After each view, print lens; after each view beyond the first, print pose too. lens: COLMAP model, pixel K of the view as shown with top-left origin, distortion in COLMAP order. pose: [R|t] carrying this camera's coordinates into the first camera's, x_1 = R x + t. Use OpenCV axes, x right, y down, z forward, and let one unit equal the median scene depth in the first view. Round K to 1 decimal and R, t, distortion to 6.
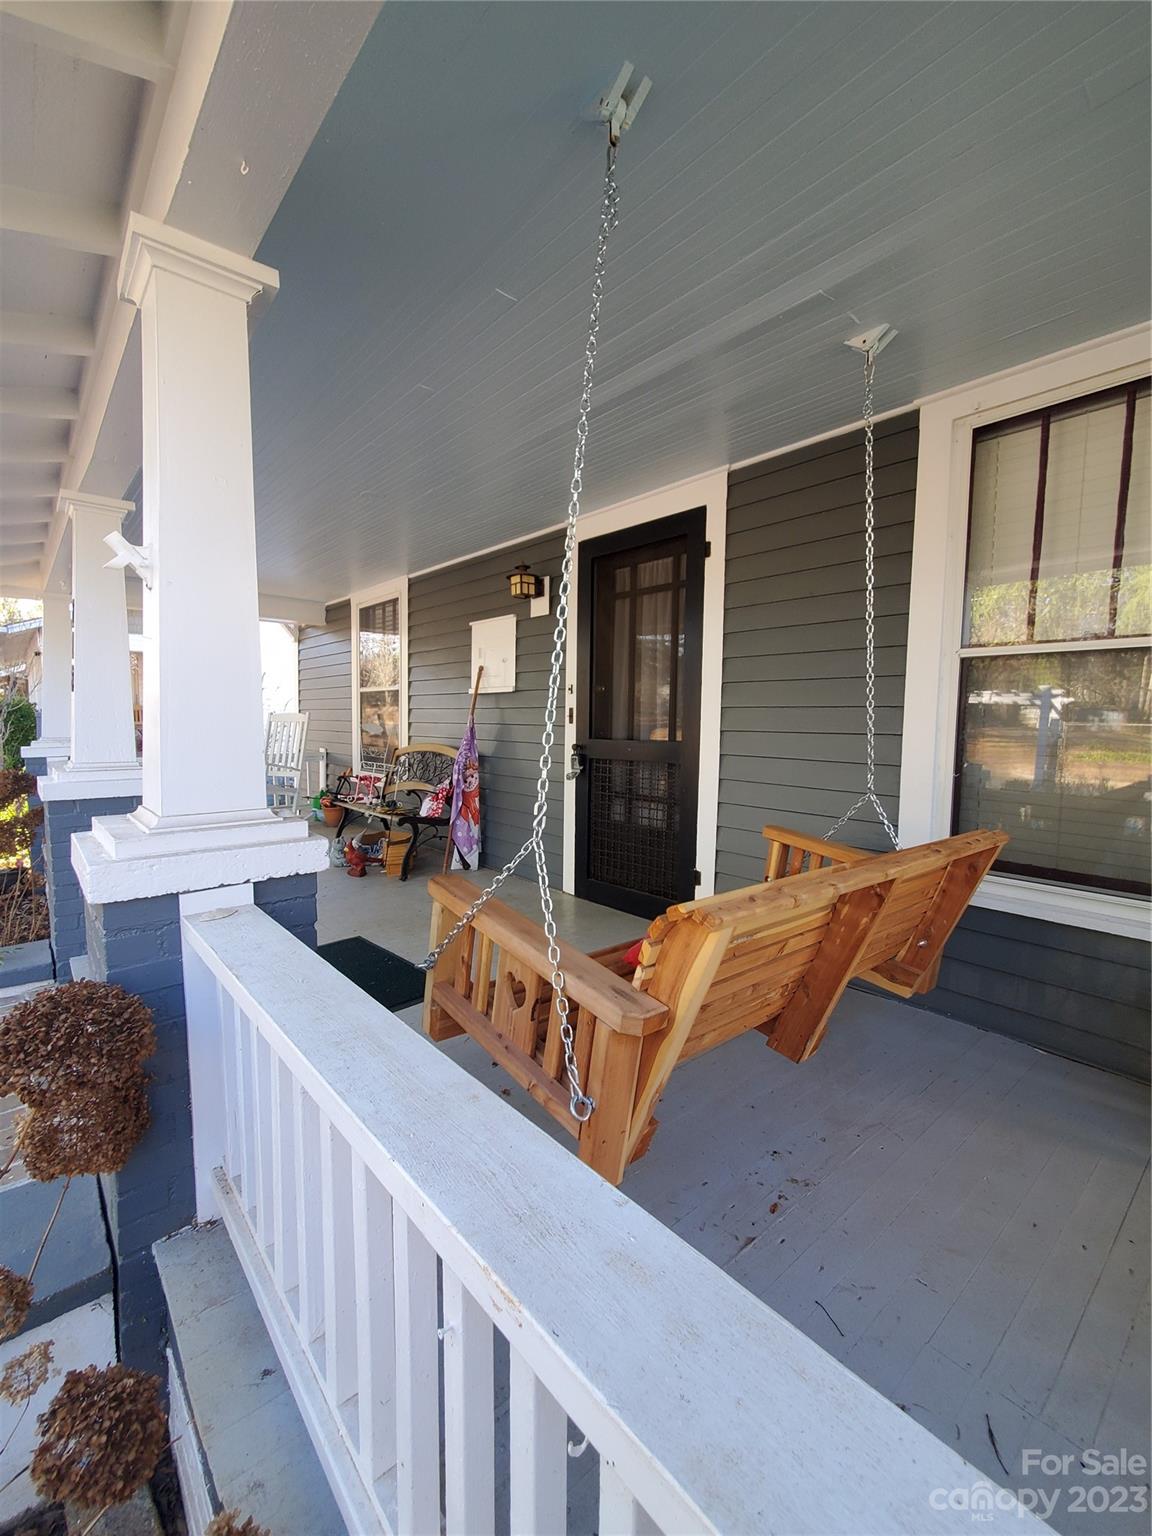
lens RADIAL K [[649.9, 0, 564.2], [0, 649.9, 770.5], [0, 0, 1]] dist [0.000689, 0.000254]
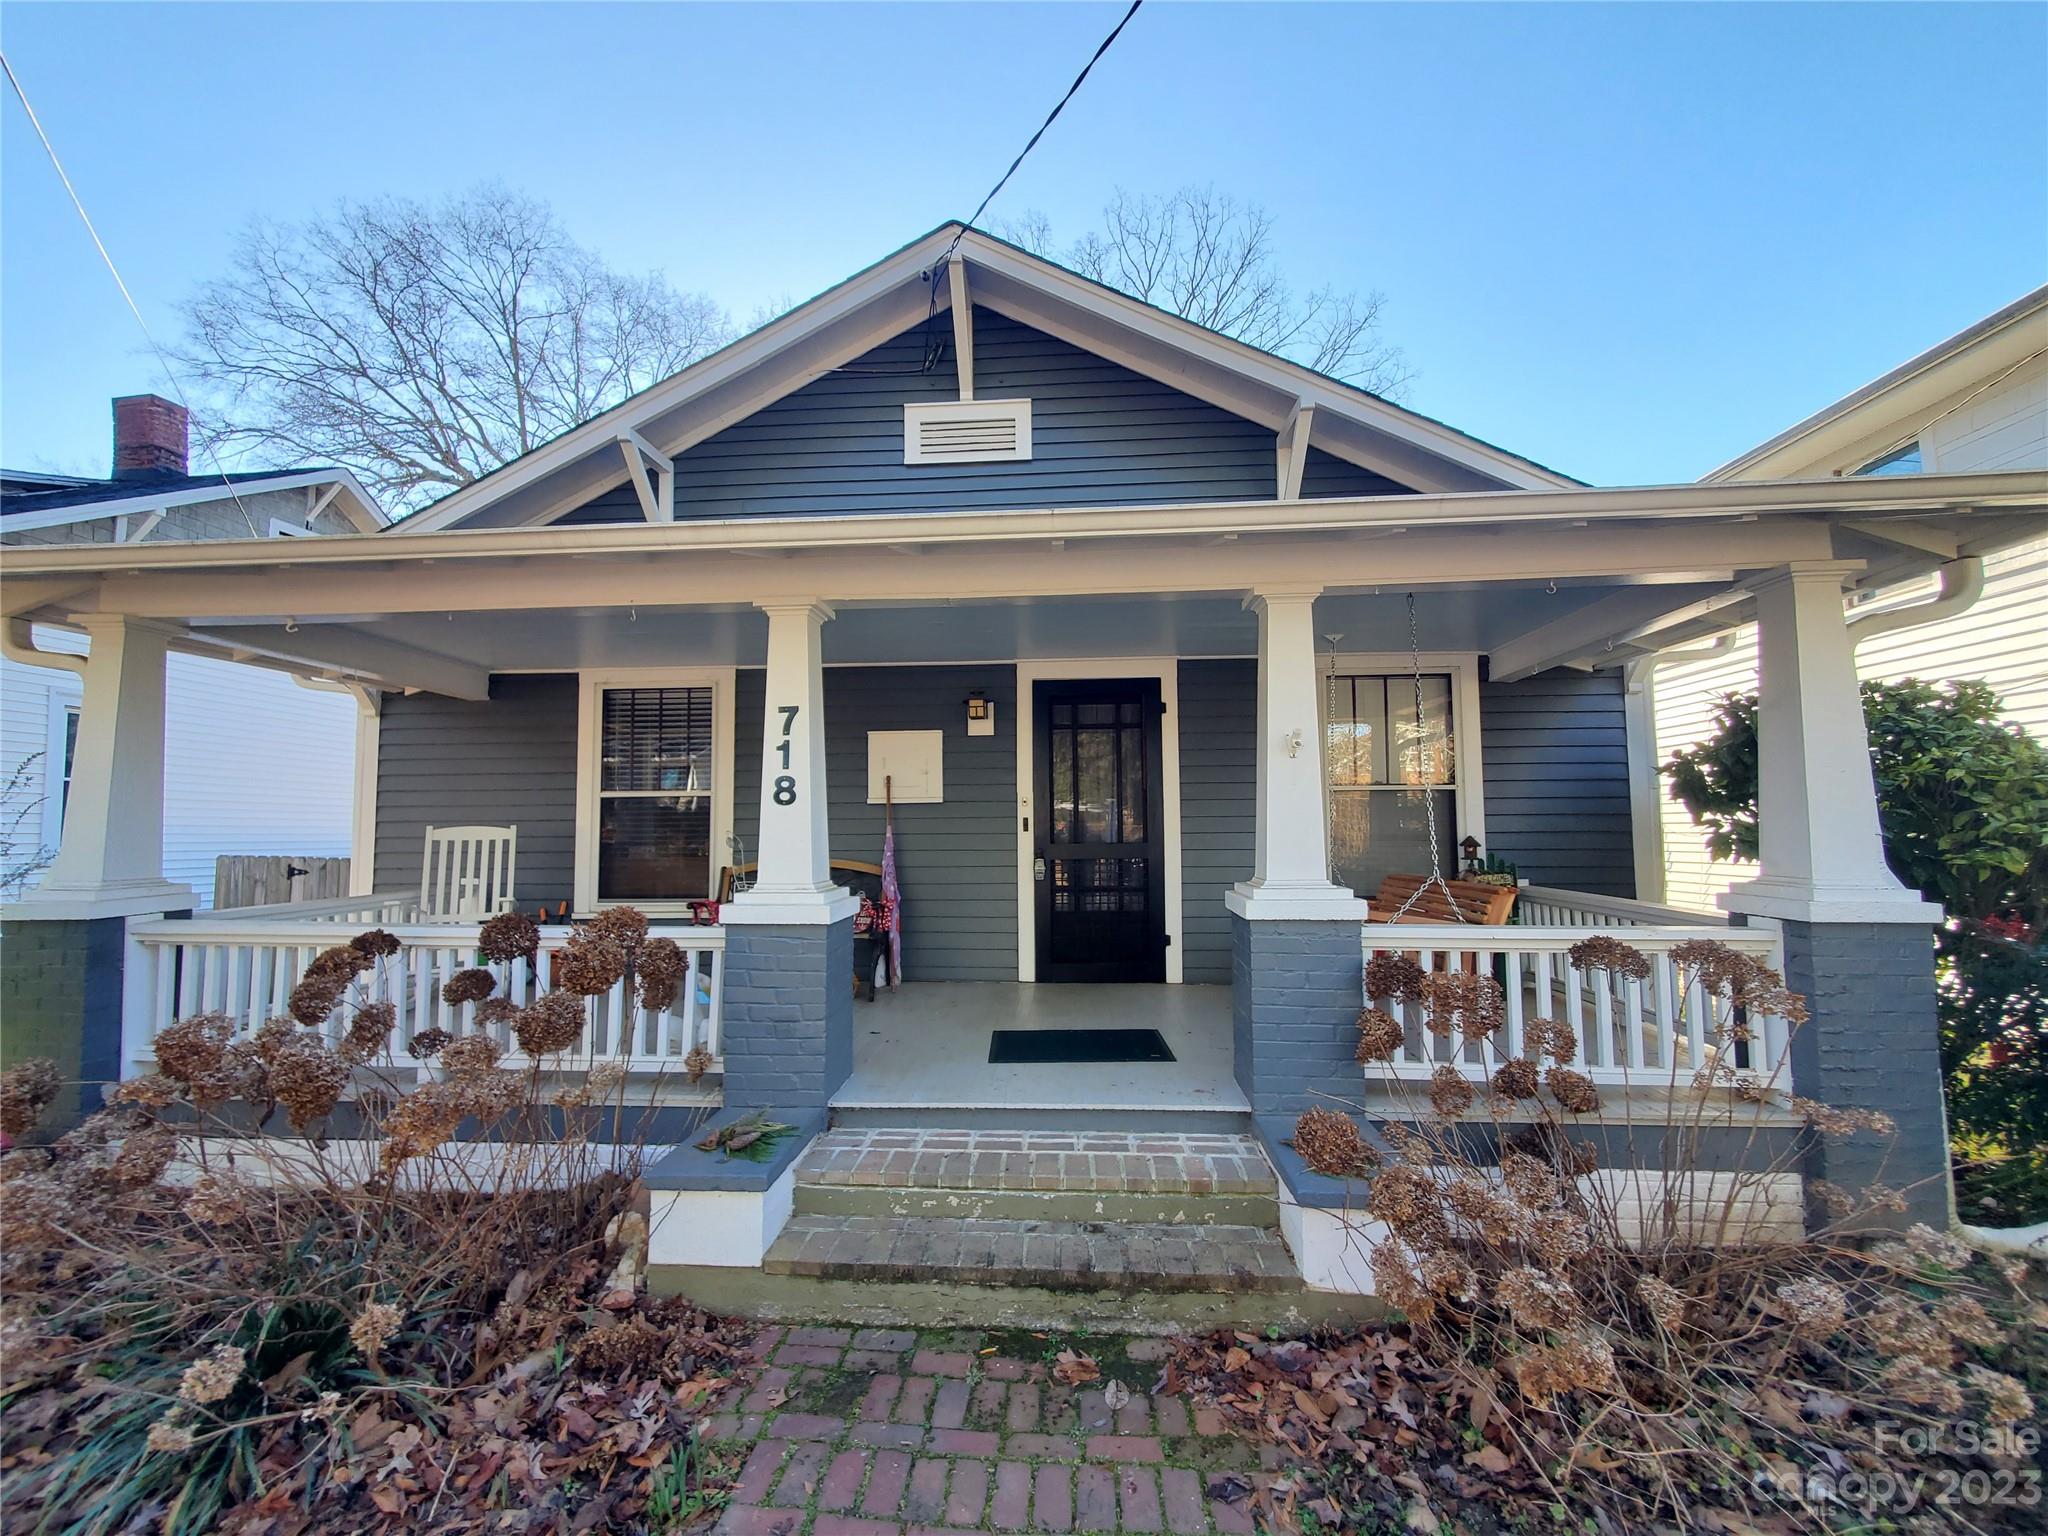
lens RADIAL K [[864.6, 0, 1014.6], [0, 864.6, 761.6], [0, 0, 1]] dist [0.002024, 0.000453]
pose [[0.700946, 0.032792, 0.712460, -1.075700], [0.071727, 0.990637, -0.116164, -0.017993], [-0.709599, 0.132527, 0.692030, -0.057520]]
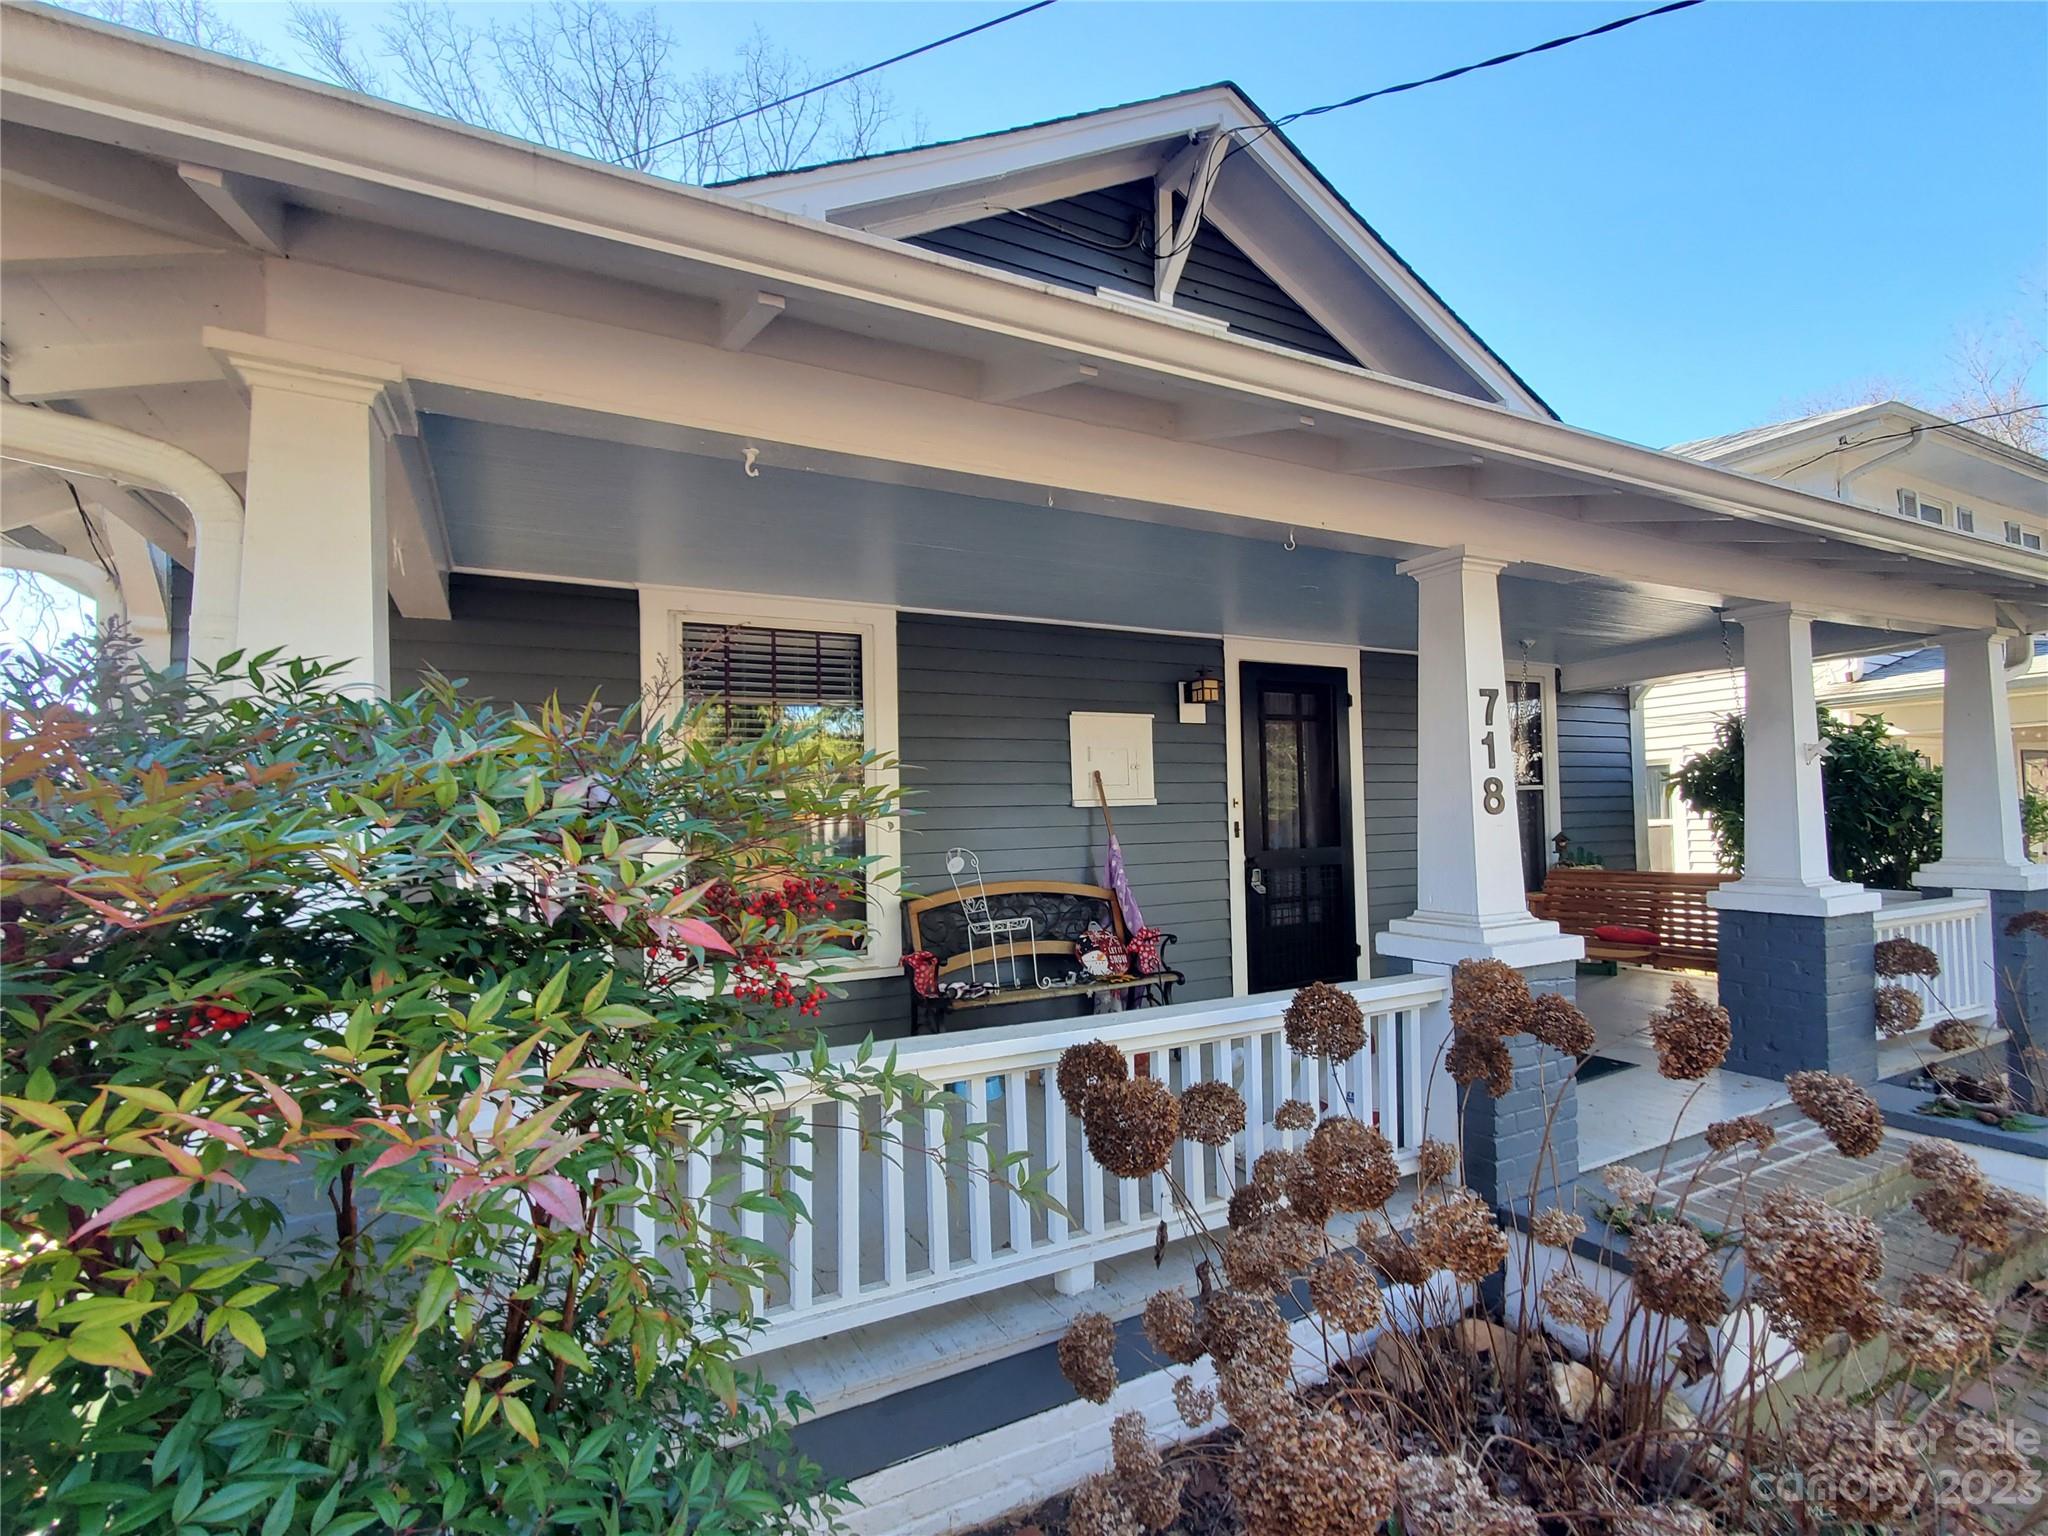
lens RADIAL K [[993.8, 0, 1073.0], [0, 993.8, 772.7], [0, 0, 1]] dist [0.000922, 0.000180]
pose [[0.192319, 0.021360, 0.981100, -1.471249], [0.099371, 0.994200, -0.041124, -0.130810], [-0.976288, 0.105402, 0.189081, 0.931187]]
